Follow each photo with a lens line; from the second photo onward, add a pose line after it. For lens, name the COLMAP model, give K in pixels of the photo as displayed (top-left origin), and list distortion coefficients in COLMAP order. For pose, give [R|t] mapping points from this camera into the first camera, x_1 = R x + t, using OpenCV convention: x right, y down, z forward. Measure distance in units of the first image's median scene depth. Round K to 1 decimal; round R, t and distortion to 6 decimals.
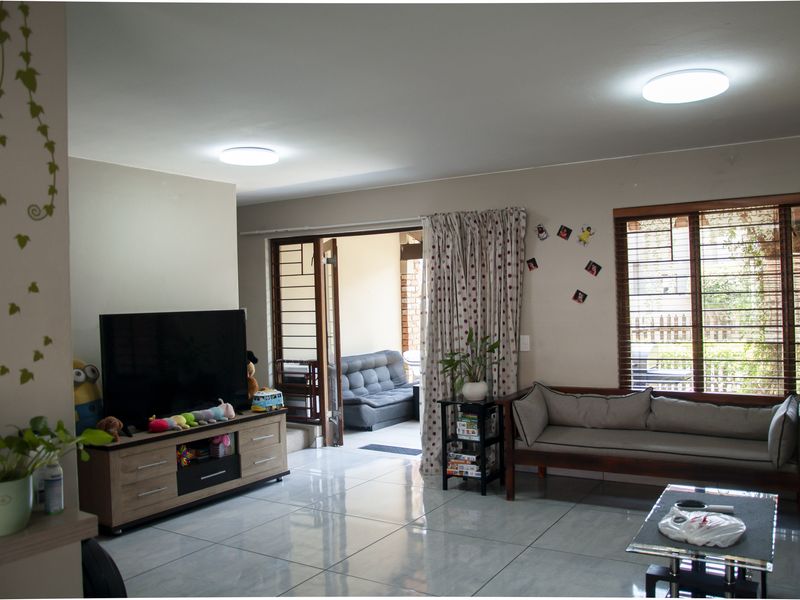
lens RADIAL K [[691.9, 0, 400.0], [0, 691.9, 300.0], [0, 0, 1]] dist [-0.129351, 0.110494]
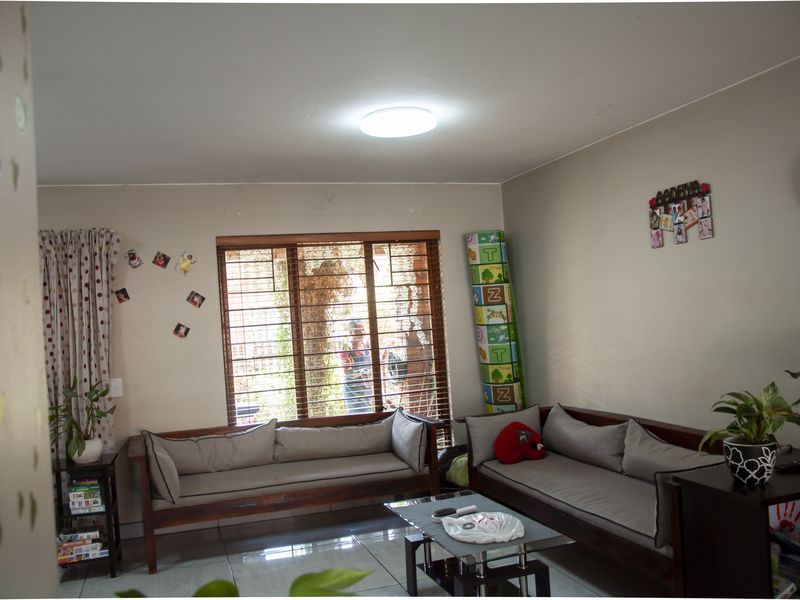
lens RADIAL K [[691.9, 0, 400.0], [0, 691.9, 300.0], [0, 0, 1]] dist [-0.129351, 0.110494]
pose [[0.640074, 0.001330, 0.768312, -0.258986], [0.047048, 0.998054, -0.040923, 0.005521], [-0.766872, 0.062341, 0.638766, 0.202574]]
